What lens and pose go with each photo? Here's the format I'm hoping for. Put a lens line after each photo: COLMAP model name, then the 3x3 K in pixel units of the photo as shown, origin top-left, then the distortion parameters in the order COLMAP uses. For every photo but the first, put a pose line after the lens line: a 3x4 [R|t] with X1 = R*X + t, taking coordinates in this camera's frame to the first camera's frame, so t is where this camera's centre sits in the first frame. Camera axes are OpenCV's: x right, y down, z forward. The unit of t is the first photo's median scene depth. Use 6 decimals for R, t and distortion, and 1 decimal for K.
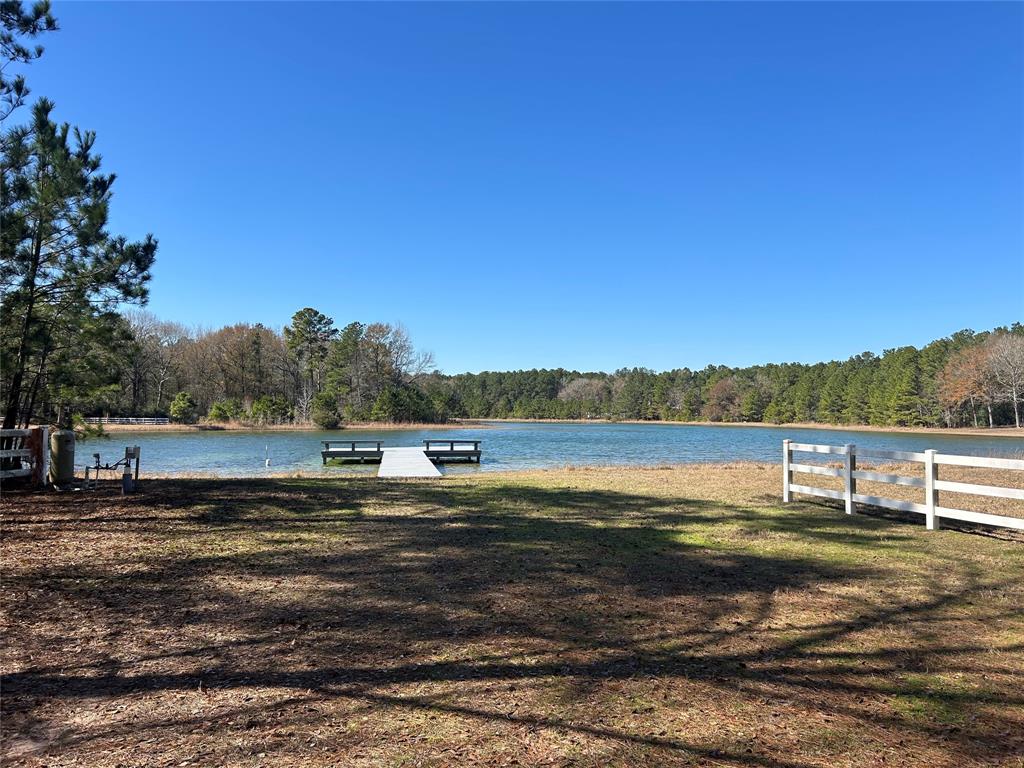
lens RADIAL K [[854.2, 0, 509.3], [0, 854.2, 382.1], [0, 0, 1]] dist [0.108094, -0.000594]
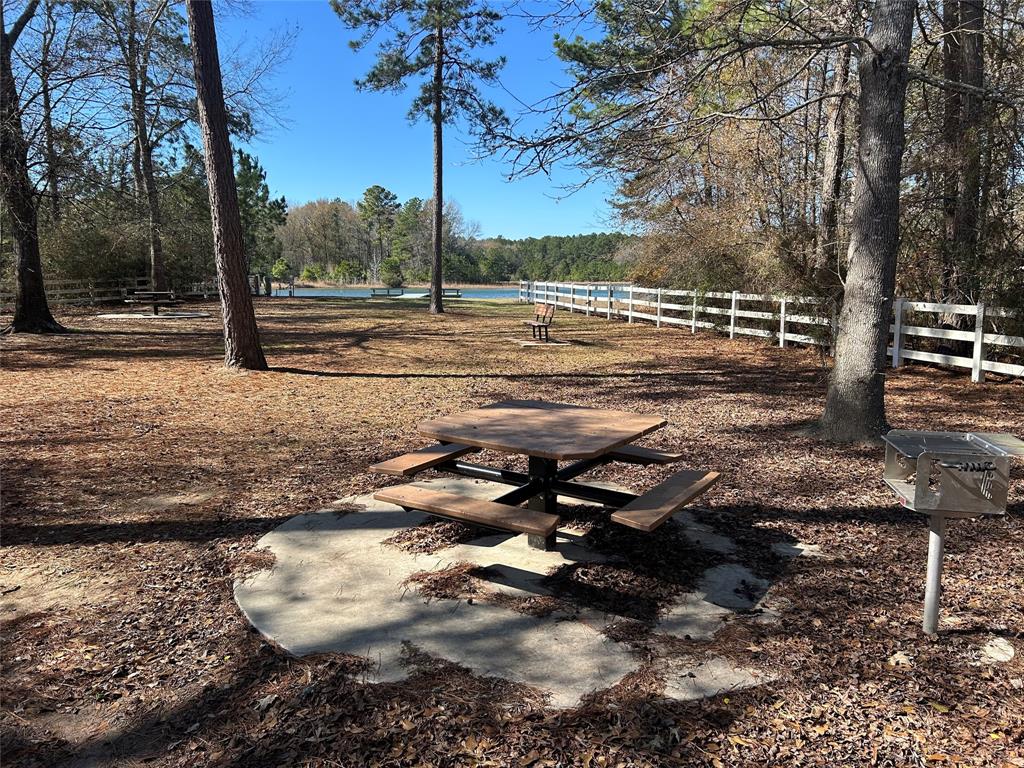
lens RADIAL K [[854.2, 0, 512.1], [0, 854.2, 384.5], [0, 0, 1]] dist [0.108094, -0.000594]
pose [[0.995970, 0.007238, -0.089398, 0.061085], [0.007254, 0.986973, 0.160725, -0.004930], [0.089396, -0.160725, 0.982942, -0.195432]]
